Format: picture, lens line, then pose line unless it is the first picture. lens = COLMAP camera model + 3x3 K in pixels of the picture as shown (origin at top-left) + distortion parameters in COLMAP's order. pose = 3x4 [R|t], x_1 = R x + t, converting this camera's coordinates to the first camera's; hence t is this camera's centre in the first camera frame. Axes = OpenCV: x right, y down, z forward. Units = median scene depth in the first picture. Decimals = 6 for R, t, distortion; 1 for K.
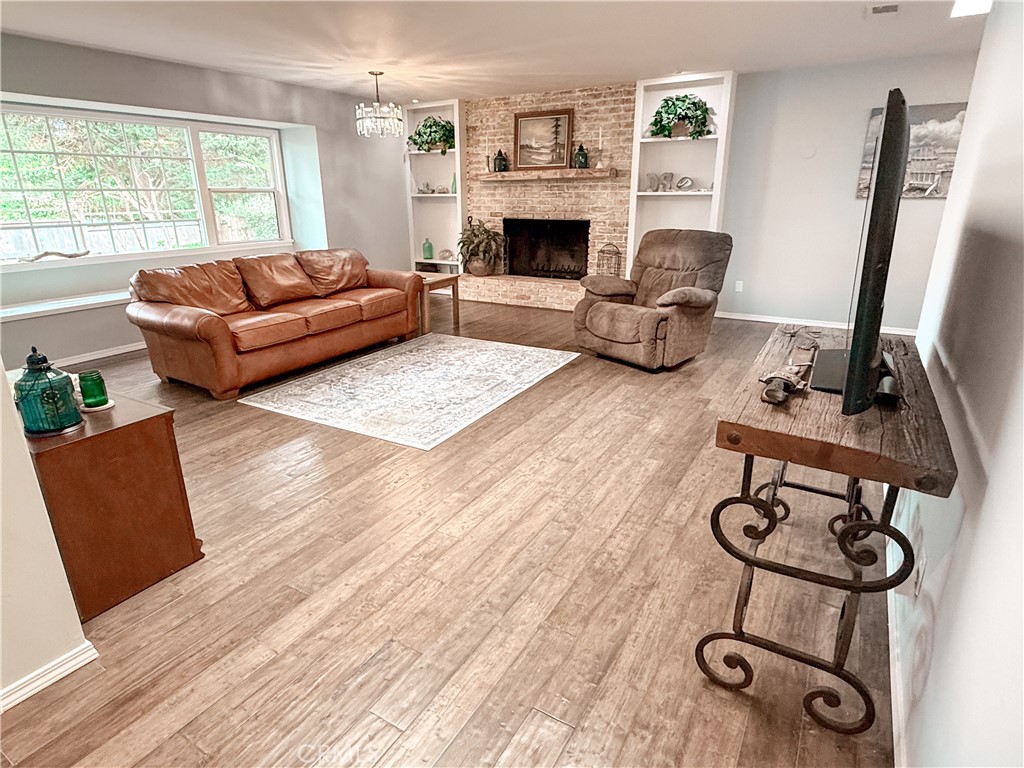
lens RADIAL K [[575.5, 0, 510.9], [0, 575.5, 384.8], [0, 0, 1]] dist [-0.003709, 0.001081]
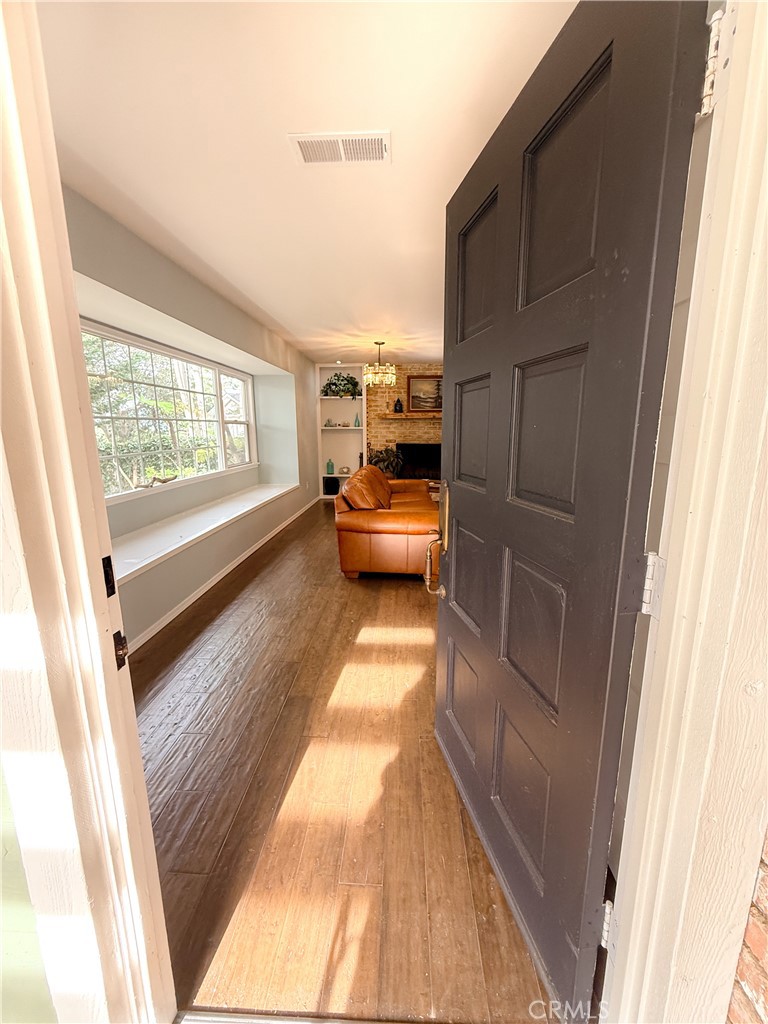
lens RADIAL K [[410.8, 0, 387.3], [0, 410.8, 506.1], [0, 0, 1]] dist [0.003129, 0.000257]
pose [[0.878715, -0.082146, 0.470225, -0.781550], [0.145228, 0.984390, -0.099422, -0.050353], [-0.454718, 0.155653, 0.876929, 0.184990]]
